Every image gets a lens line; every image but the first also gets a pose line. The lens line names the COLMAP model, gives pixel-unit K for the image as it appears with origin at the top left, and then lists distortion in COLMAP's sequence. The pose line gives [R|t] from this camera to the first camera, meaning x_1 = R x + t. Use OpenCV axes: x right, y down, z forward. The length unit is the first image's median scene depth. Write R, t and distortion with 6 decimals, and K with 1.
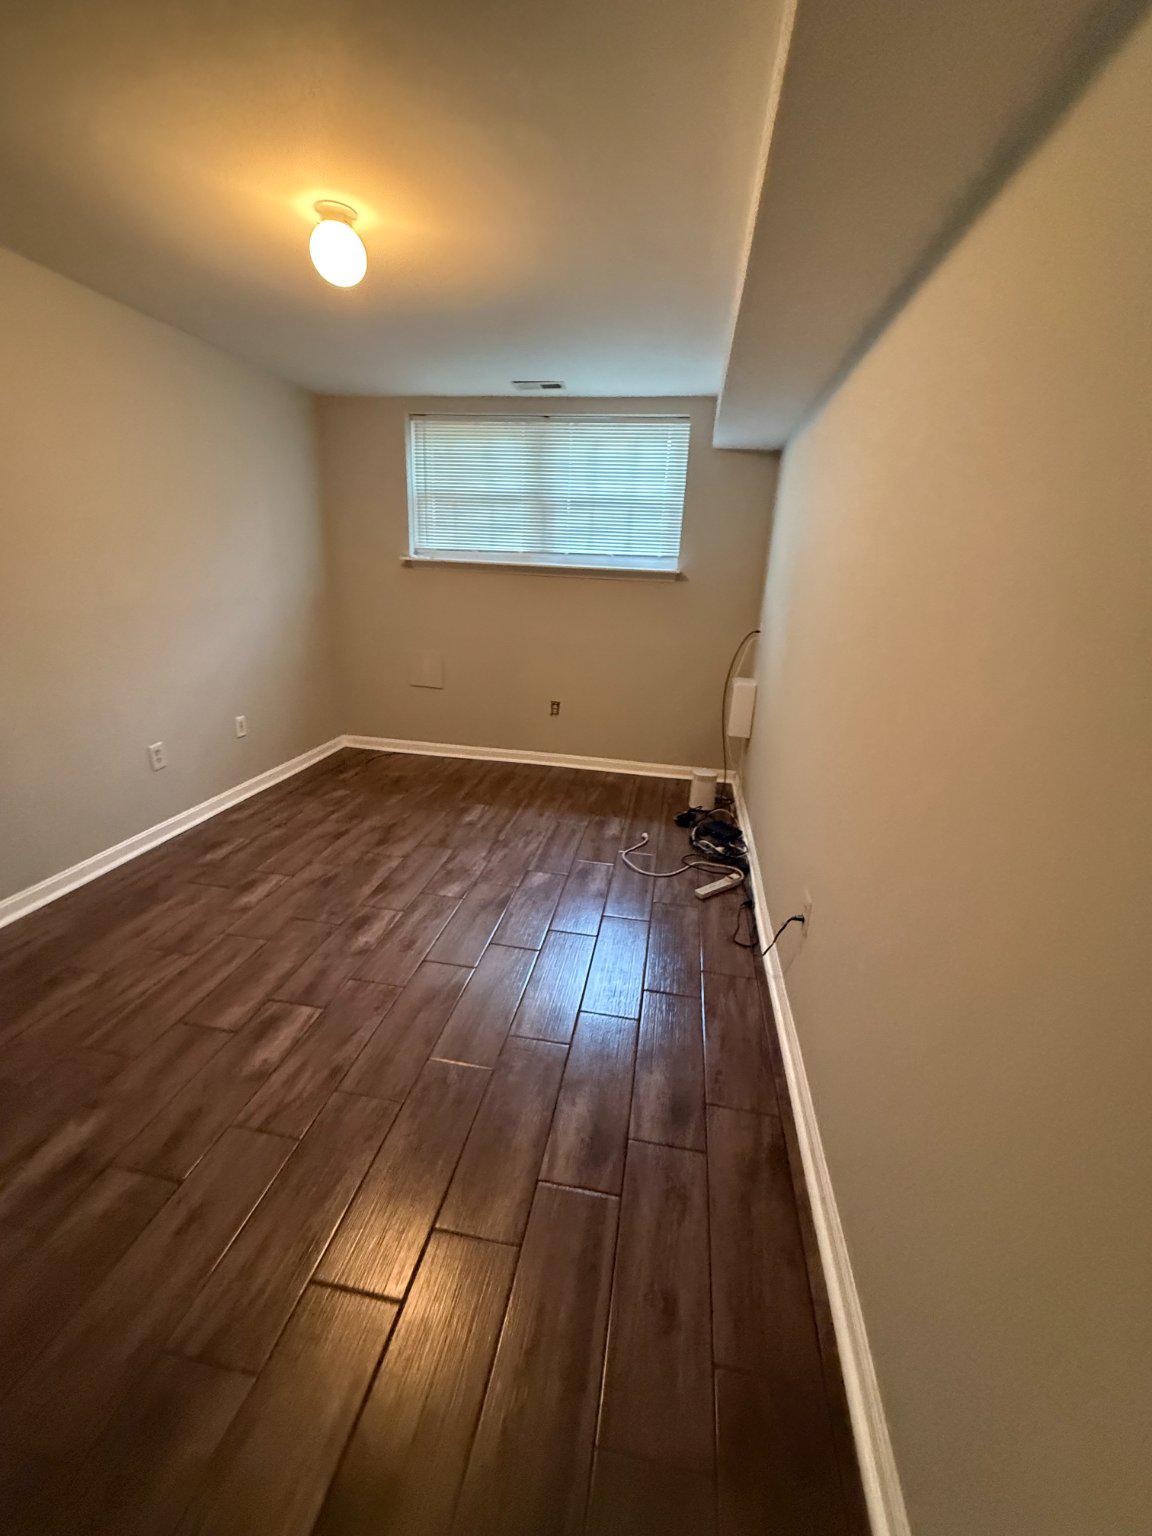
lens RADIAL K [[613.9, 0, 576.0], [0, 613.9, 768.0], [0, 0, 1]] dist [0.000038, 0.000138]
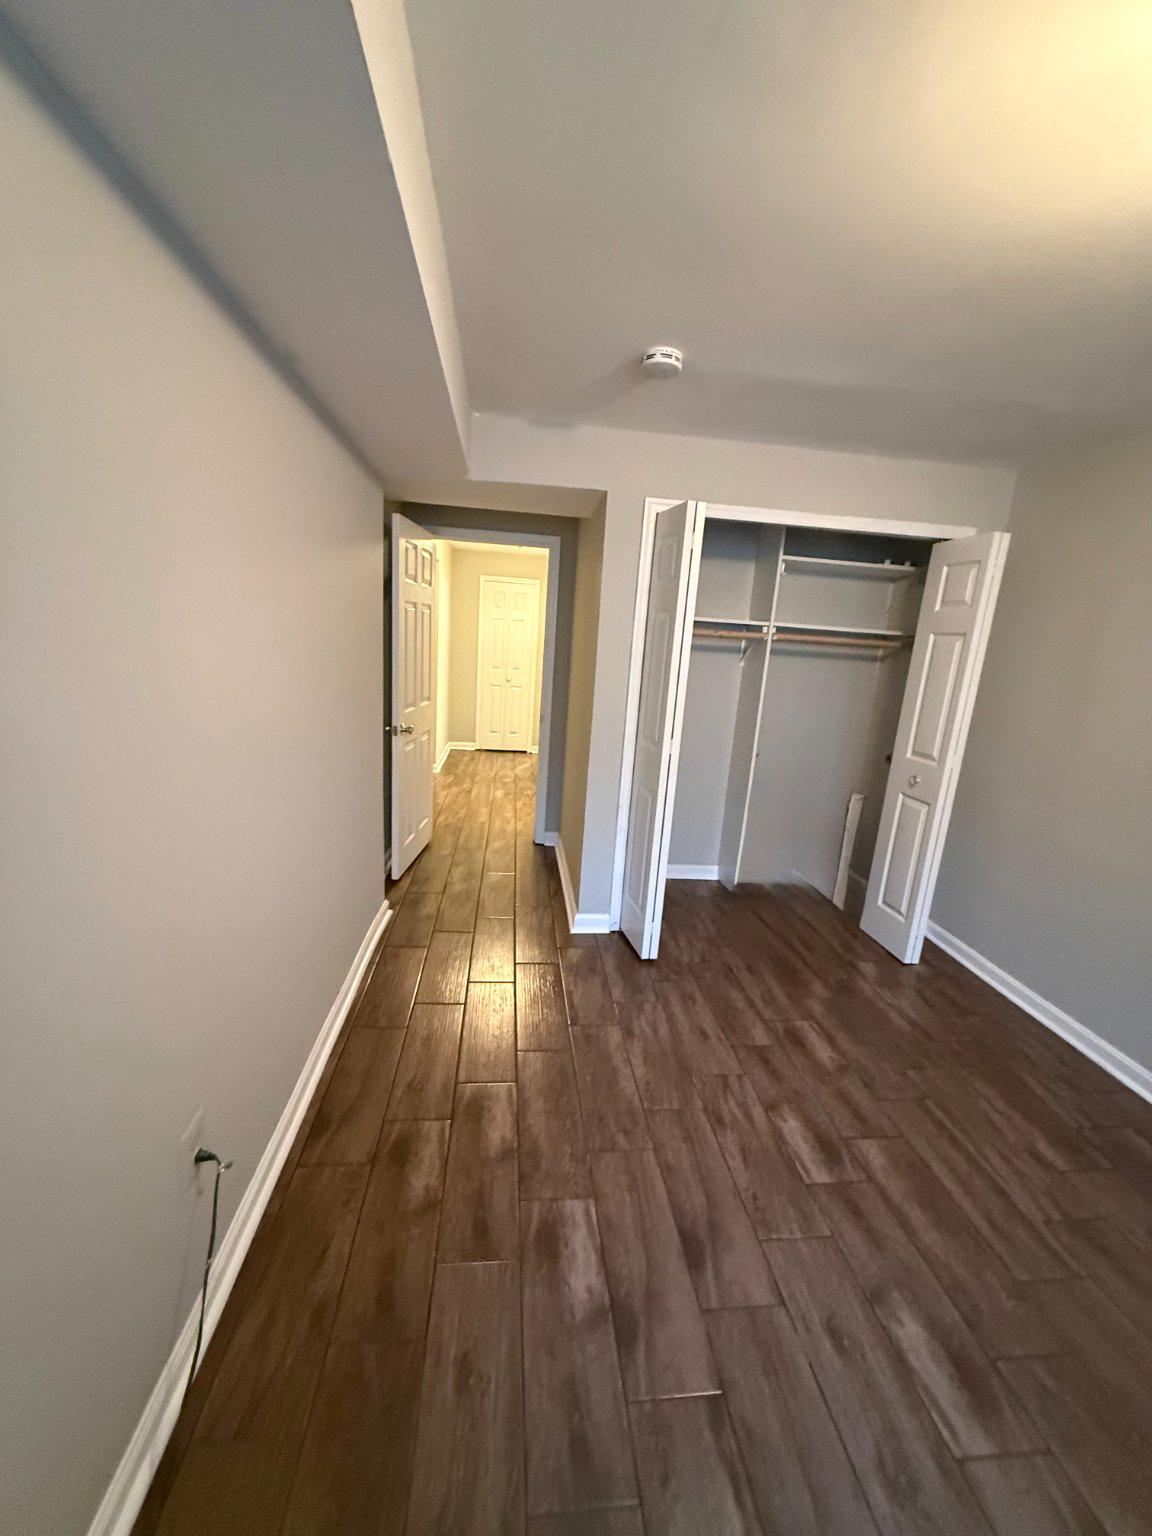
lens RADIAL K [[613.9, 0, 576.0], [0, 613.9, 768.0], [0, 0, 1]] dist [0.000038, 0.000138]
pose [[-0.955557, -0.052384, -0.290116, 0.195995], [-0.192595, 0.855983, 0.479792, -0.493791], [0.223201, 0.514343, -0.828029, 1.415083]]
